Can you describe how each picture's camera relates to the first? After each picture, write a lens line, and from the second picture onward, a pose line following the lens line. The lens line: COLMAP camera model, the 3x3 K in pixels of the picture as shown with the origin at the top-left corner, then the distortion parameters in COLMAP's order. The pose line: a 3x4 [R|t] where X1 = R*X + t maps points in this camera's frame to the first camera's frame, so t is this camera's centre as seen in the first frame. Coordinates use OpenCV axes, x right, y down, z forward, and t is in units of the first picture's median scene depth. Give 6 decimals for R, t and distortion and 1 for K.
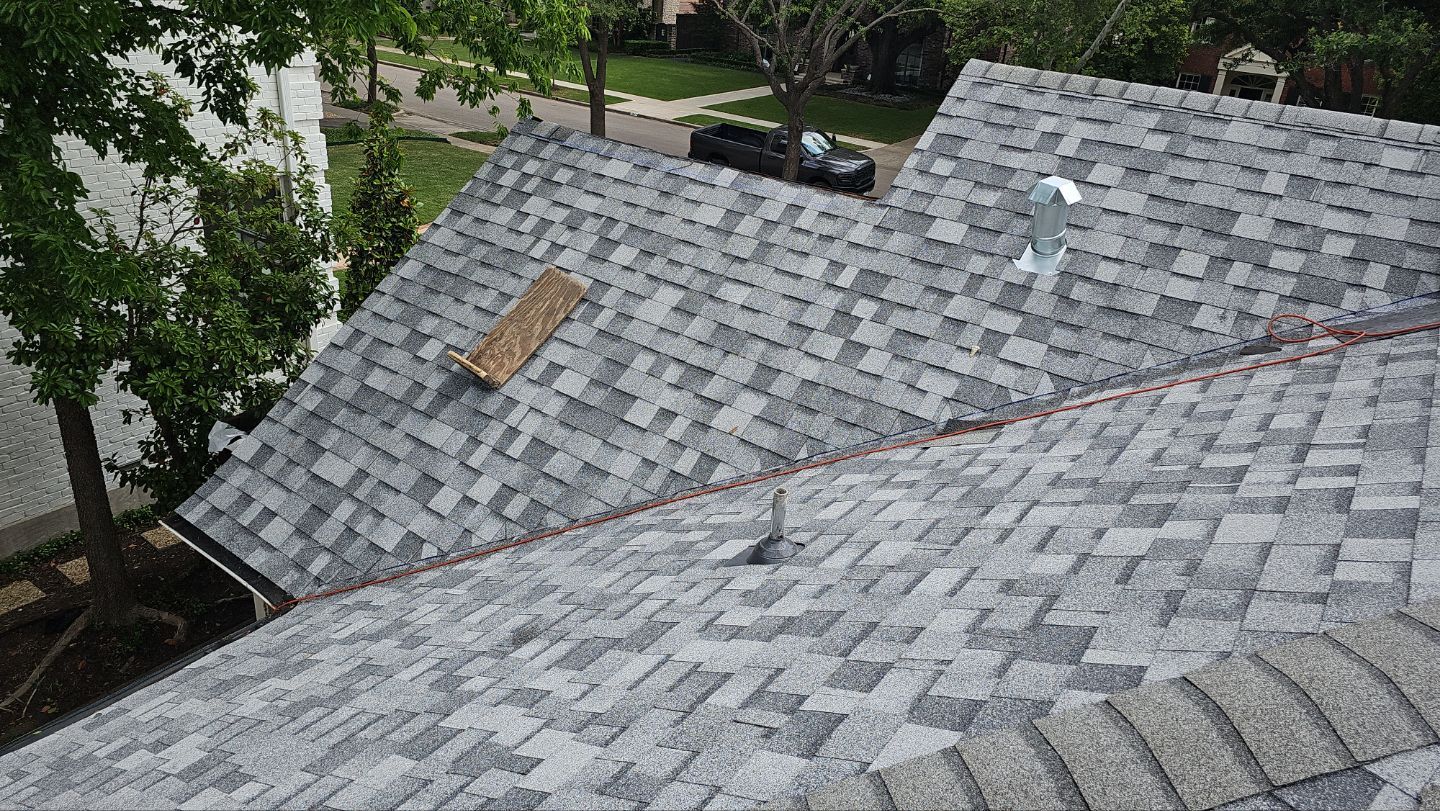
lens RADIAL K [[945.7, 0, 705.7], [0, 945.7, 408.3], [0, 0, 1]] dist [0.040246, -0.042085]
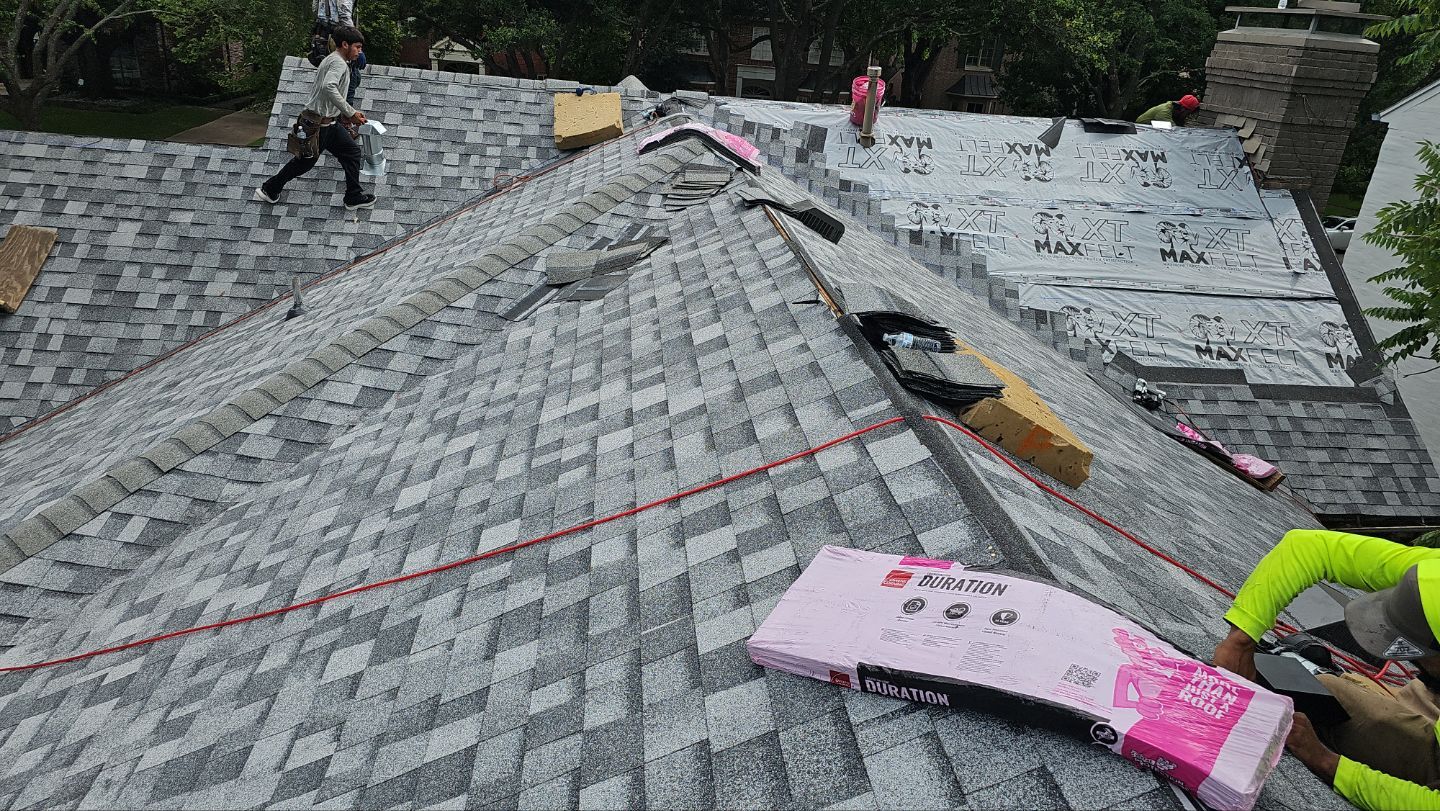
lens RADIAL K [[945.7, 0, 705.7], [0, 945.7, 408.3], [0, 0, 1]] dist [0.040246, -0.042085]
pose [[0.741303, -0.268926, 0.614938, -0.388704], [0.265705, 0.958951, 0.099065, 0.254418], [-0.616337, 0.089955, 0.782328, -0.705819]]
